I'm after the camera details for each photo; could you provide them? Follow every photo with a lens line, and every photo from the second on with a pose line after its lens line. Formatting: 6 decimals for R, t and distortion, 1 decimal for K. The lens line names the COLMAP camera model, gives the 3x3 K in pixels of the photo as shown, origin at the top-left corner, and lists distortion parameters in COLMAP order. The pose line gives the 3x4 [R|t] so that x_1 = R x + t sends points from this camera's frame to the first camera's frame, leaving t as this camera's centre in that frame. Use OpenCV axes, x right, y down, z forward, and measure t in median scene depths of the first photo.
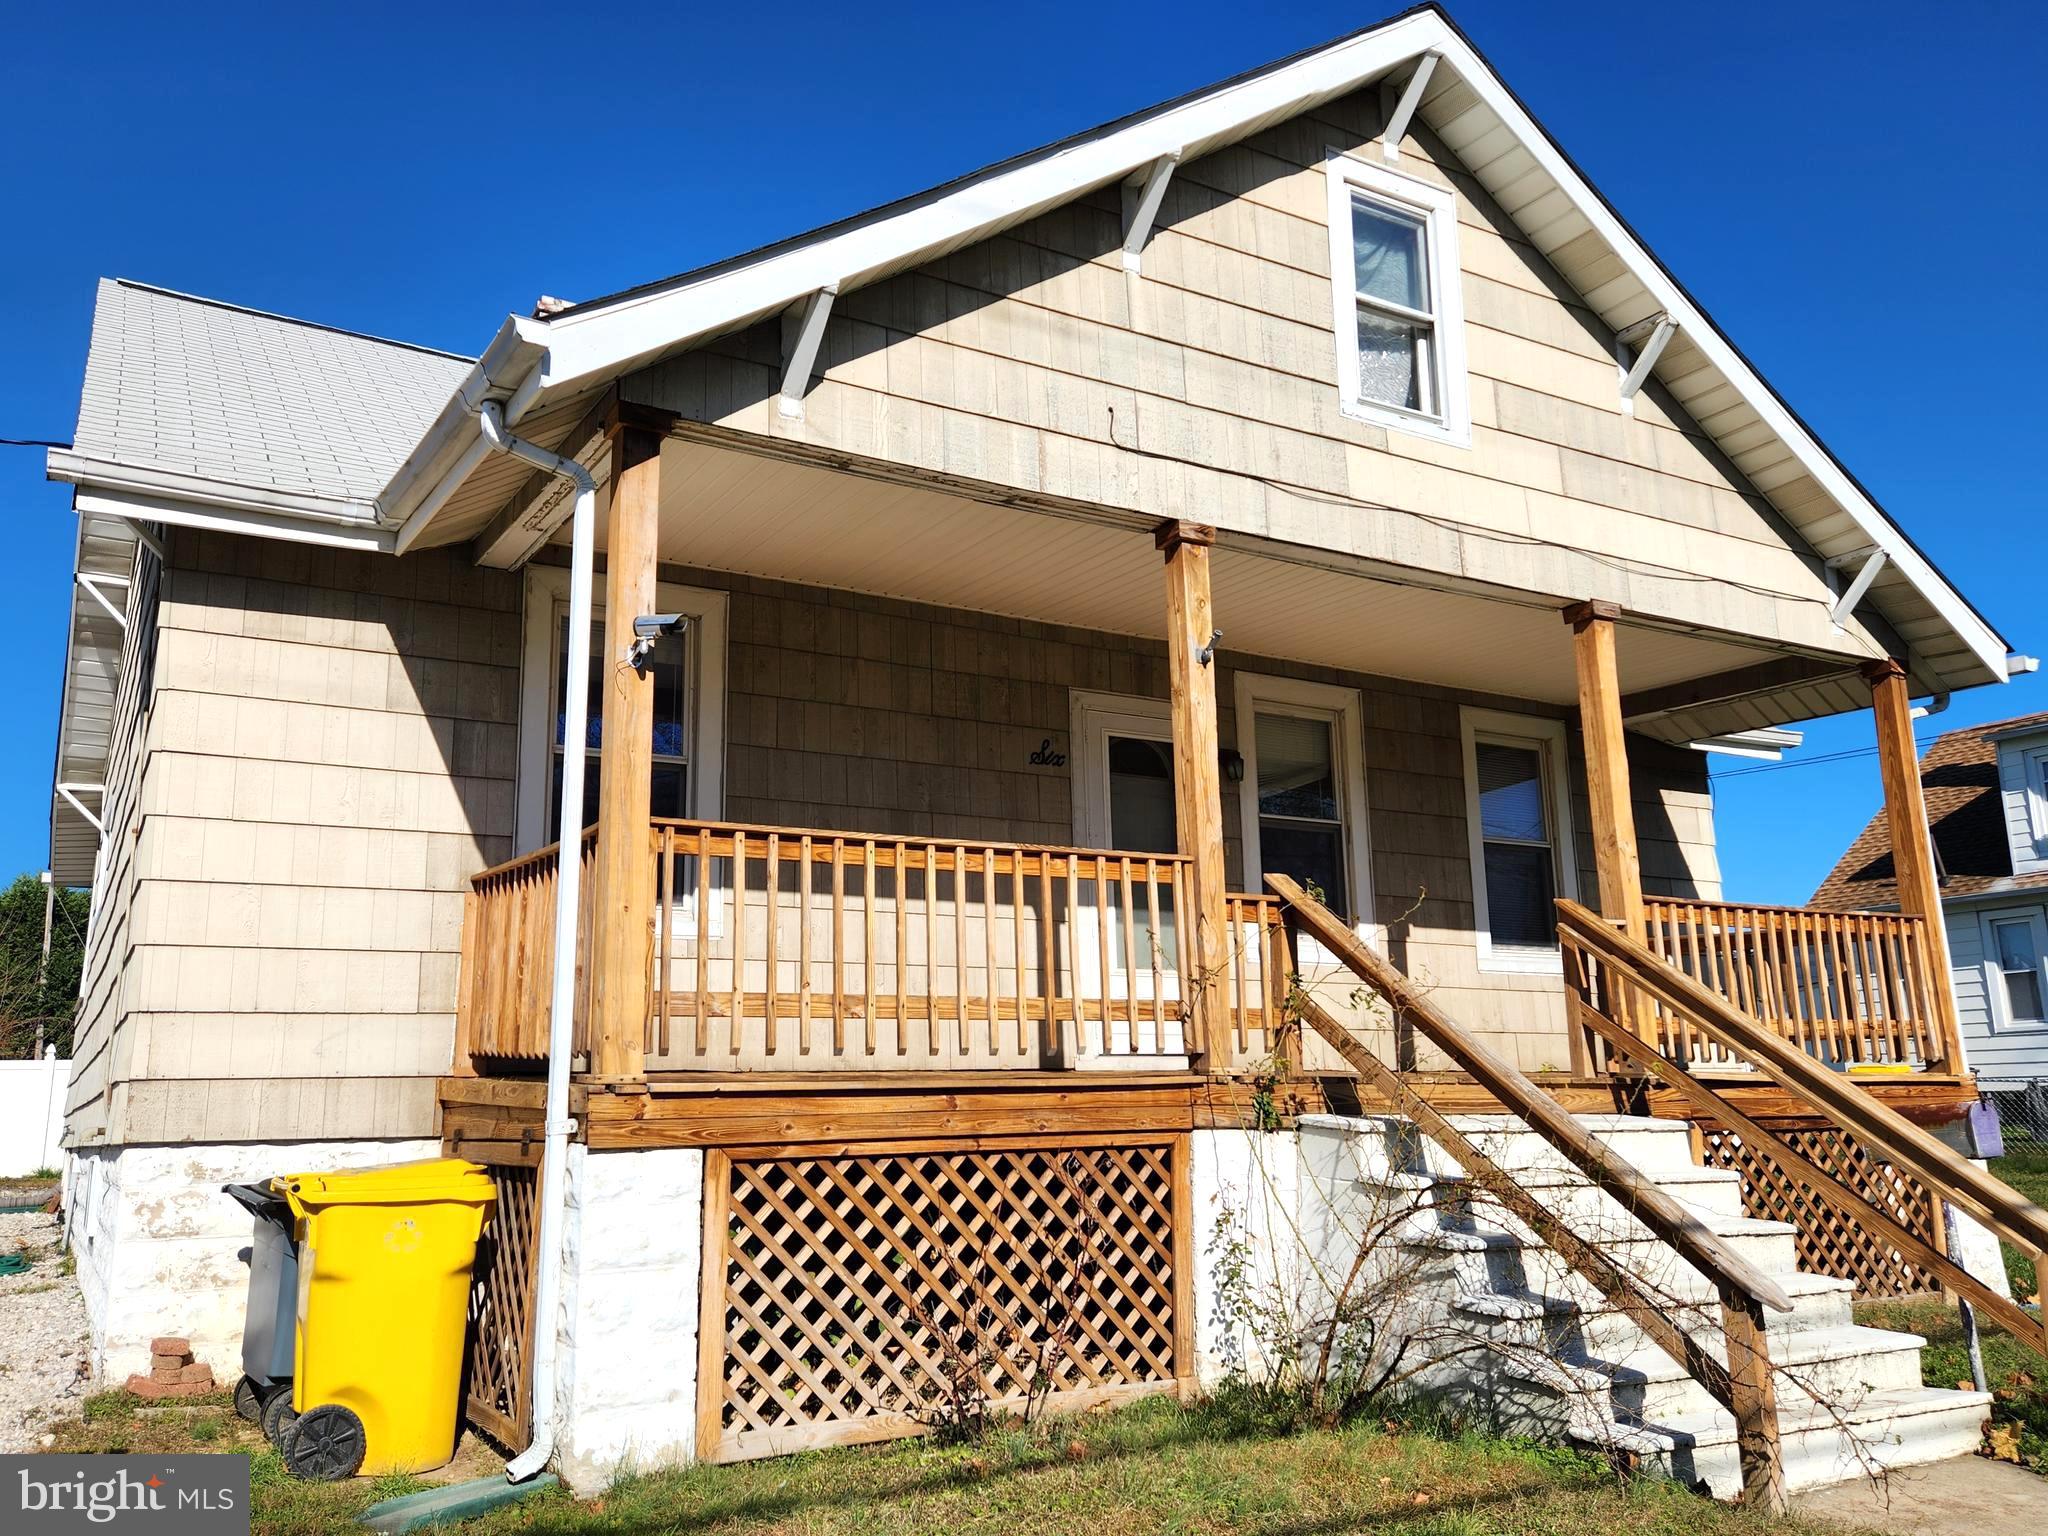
lens RADIAL K [[1607.2, 0, 1006.9], [0, 1607.2, 768.8], [0, 0, 1]] dist [0.084883, -0.057716]
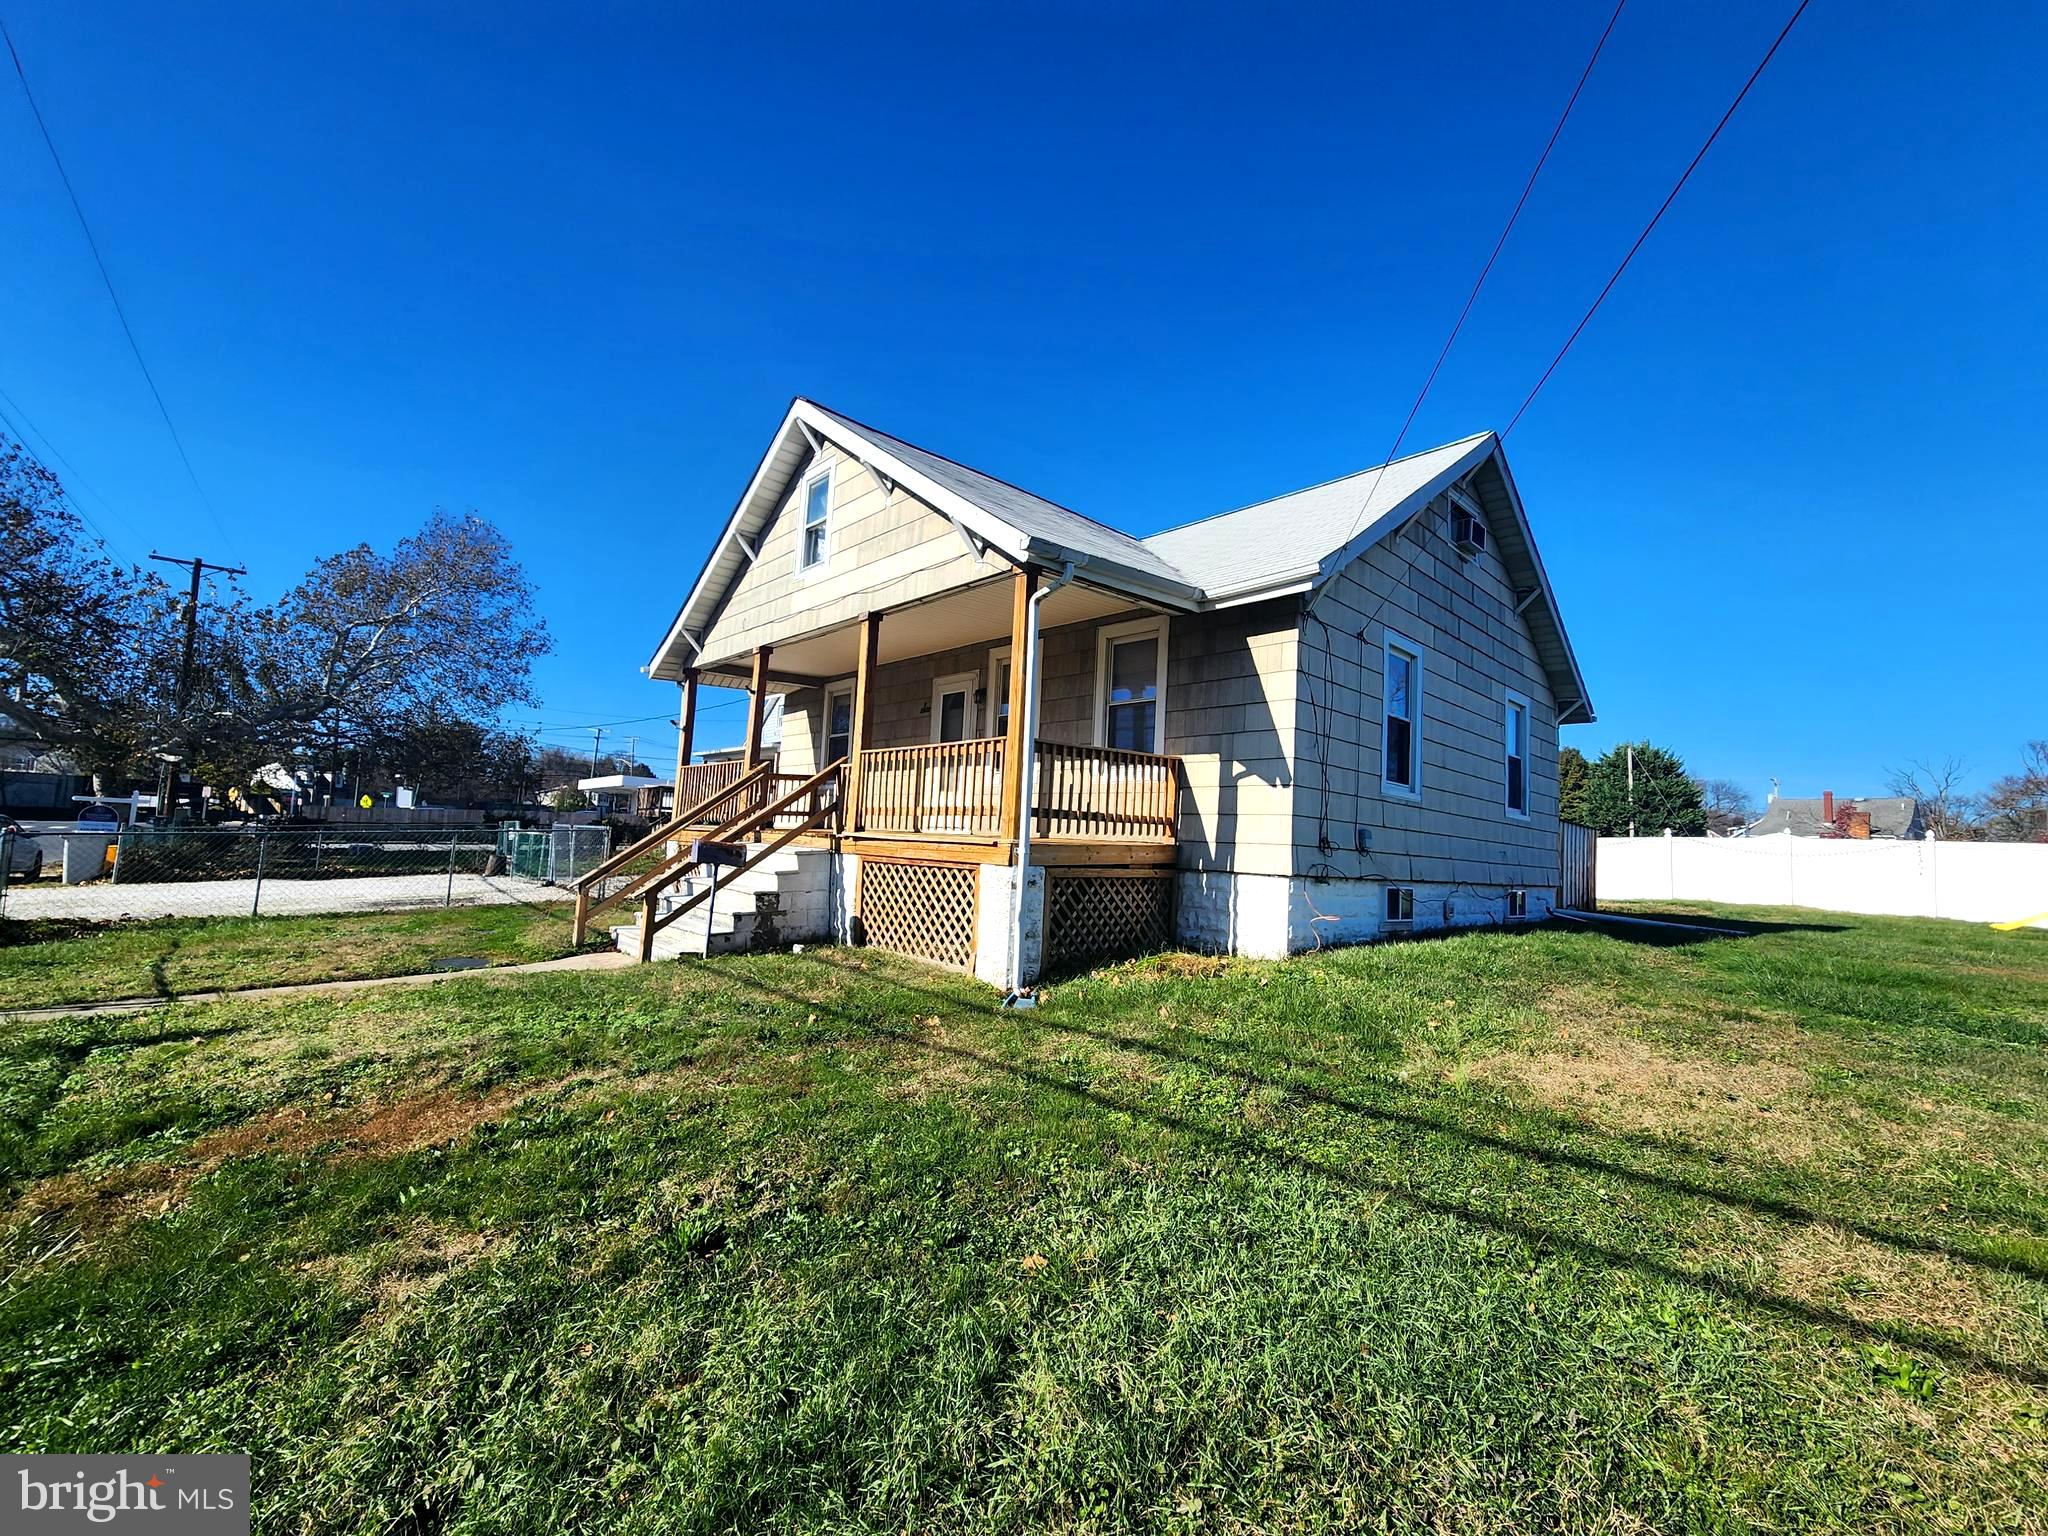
lens RADIAL K [[834.7, 0, 1022.8], [0, 834.7, 776.8], [0, 0, 1]] dist [0.002156, 0.000107]
pose [[0.219121, -0.051661, -0.974329, 1.610819], [0.147543, 0.988868, -0.019250, 0.175881], [0.964478, -0.139537, 0.224304, 1.025067]]
